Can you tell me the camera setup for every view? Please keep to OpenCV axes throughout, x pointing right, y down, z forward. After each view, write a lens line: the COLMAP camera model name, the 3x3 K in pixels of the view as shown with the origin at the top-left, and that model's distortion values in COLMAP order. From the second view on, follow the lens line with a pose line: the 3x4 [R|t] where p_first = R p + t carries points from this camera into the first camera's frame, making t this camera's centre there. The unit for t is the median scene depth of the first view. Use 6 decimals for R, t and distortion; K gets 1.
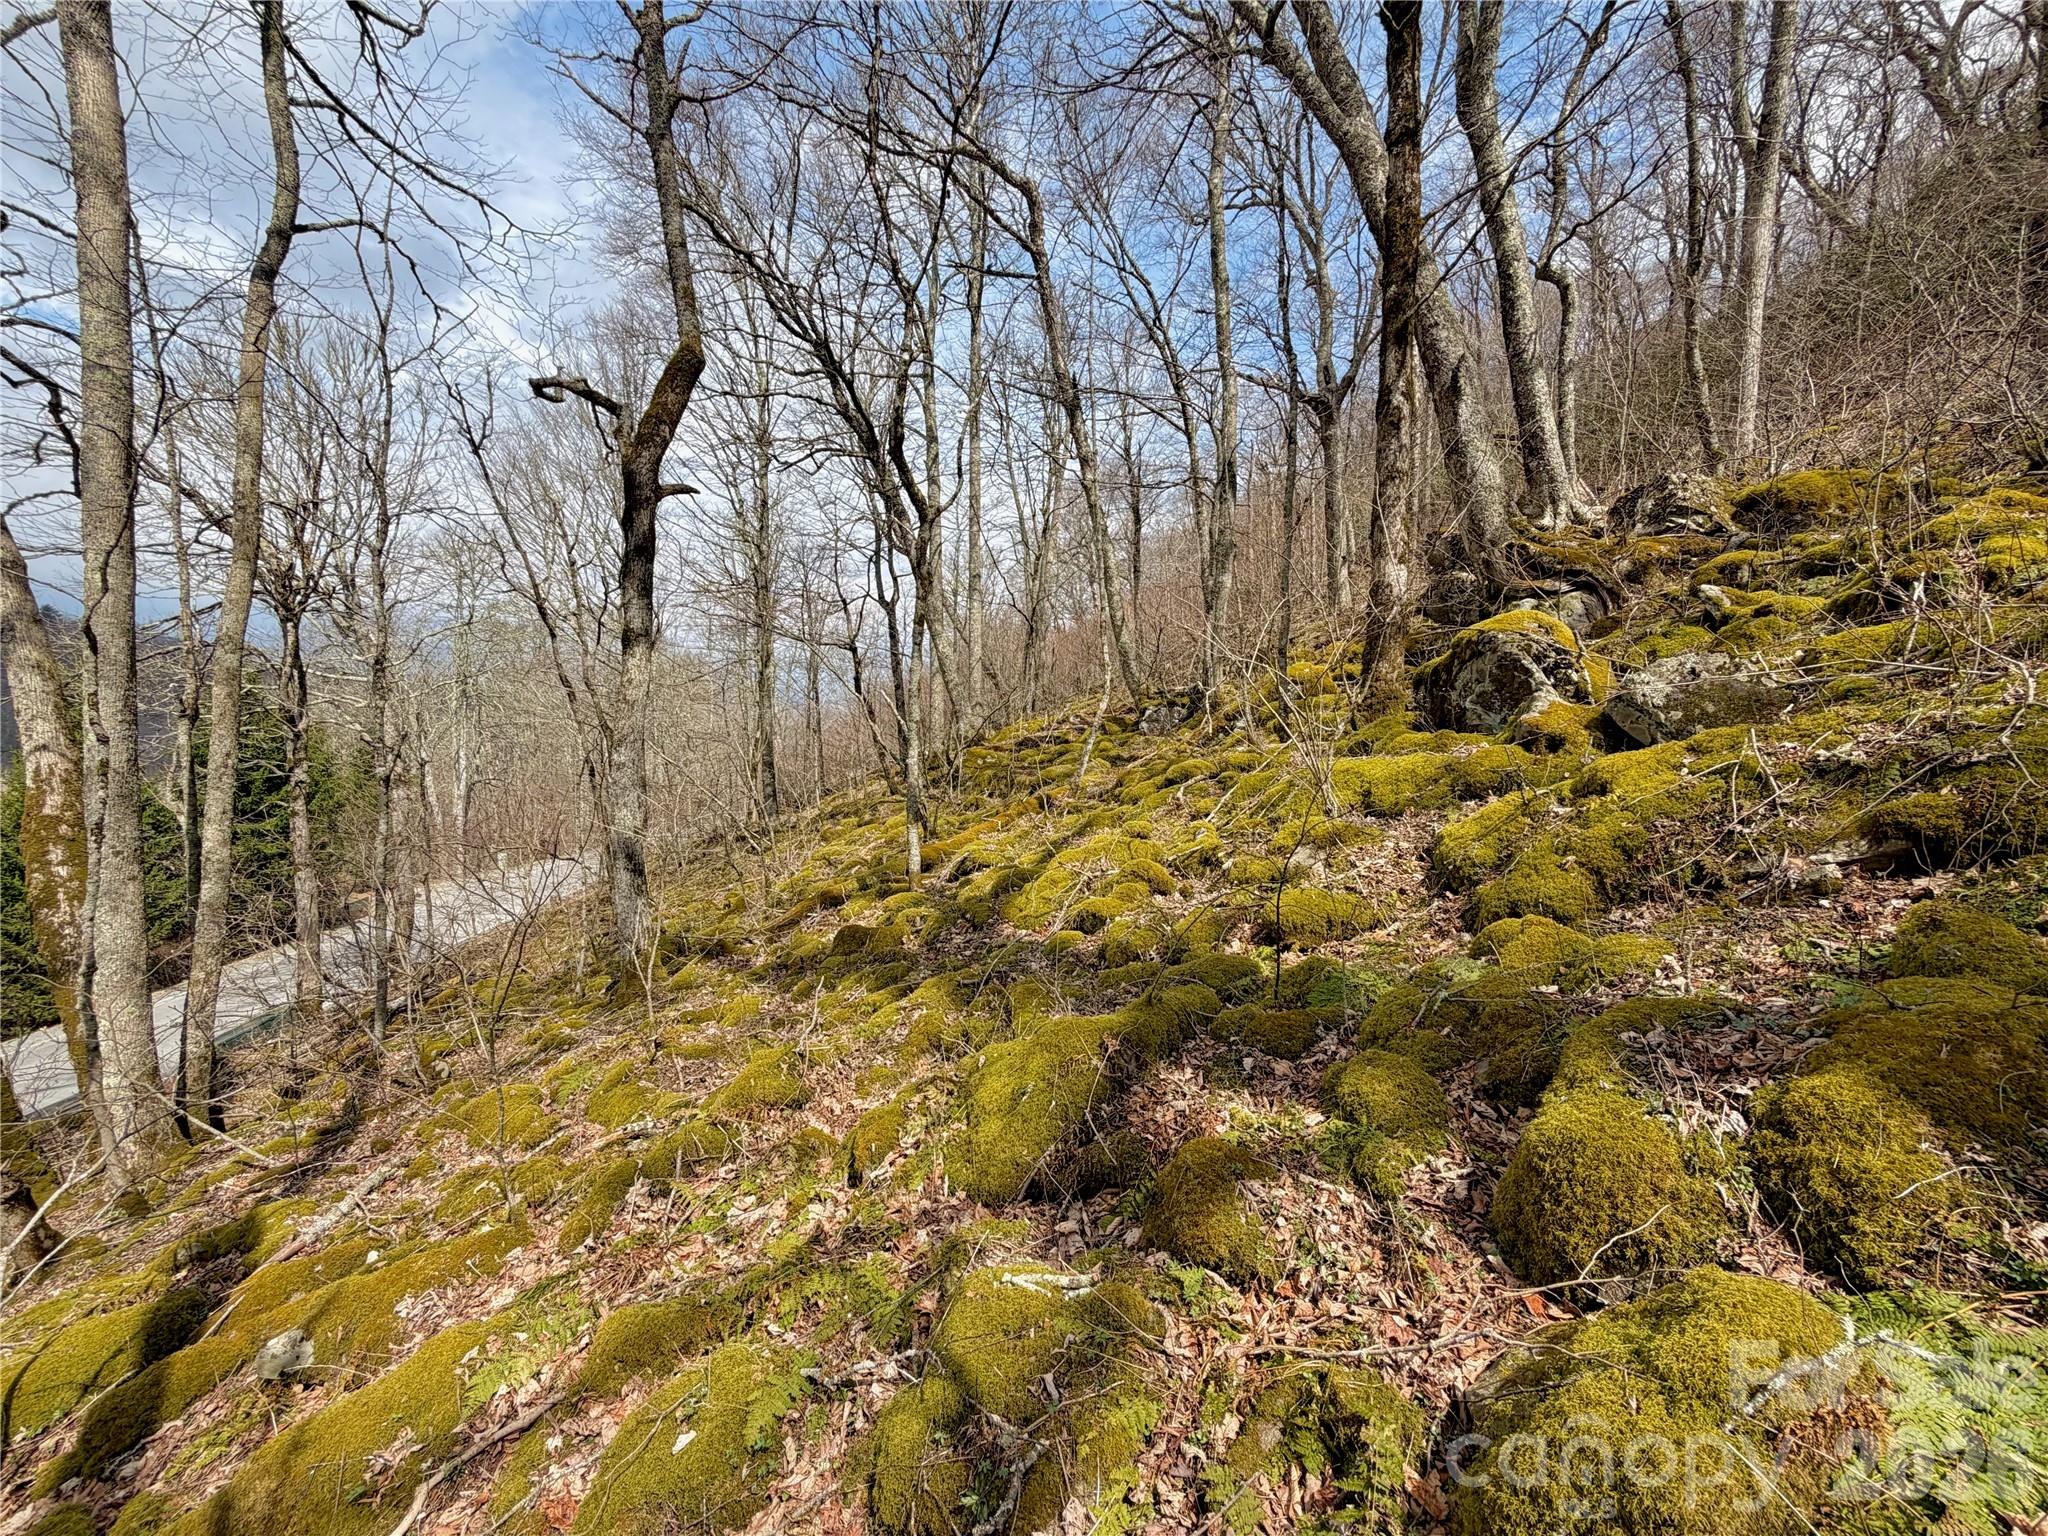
lens RADIAL K [[806.8, 0, 1022.1], [0, 806.8, 762.9], [0, 0, 1]] dist [-0.000133, -0.000453]
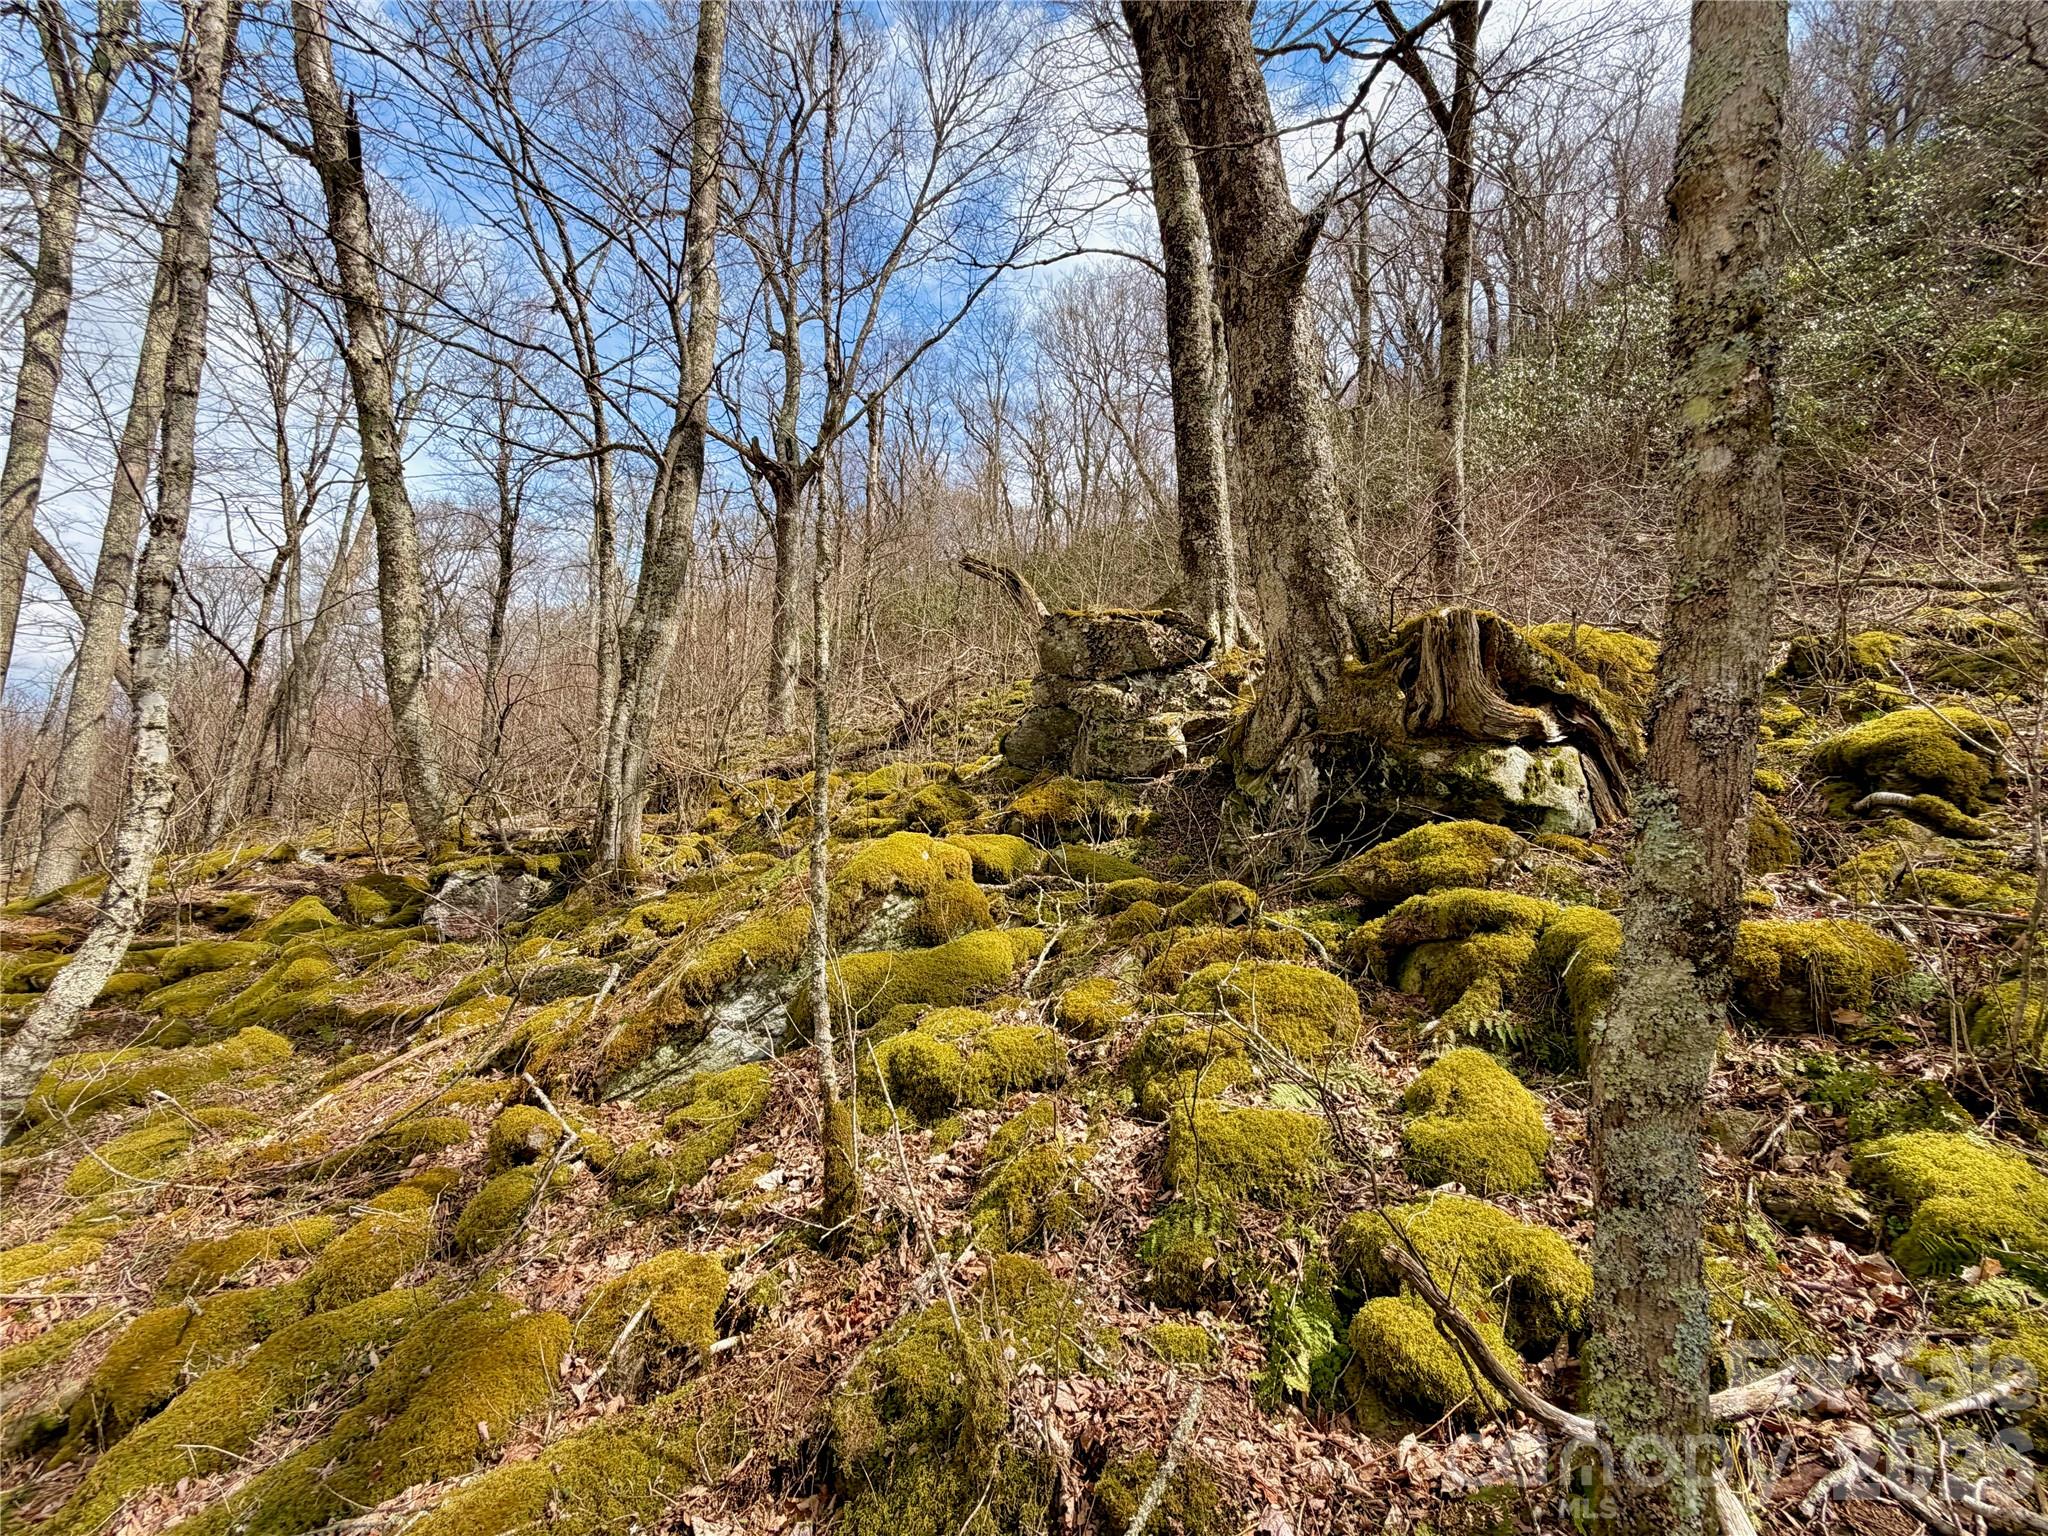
lens RADIAL K [[806.8, 0, 1022.1], [0, 806.8, 762.9], [0, 0, 1]] dist [-0.000133, -0.000453]
pose [[0.745405, 0.123954, 0.654986, 0.069488], [-0.024755, 0.987029, -0.158620, -0.049742], [-0.666152, 0.102022, 0.738805, 0.348190]]
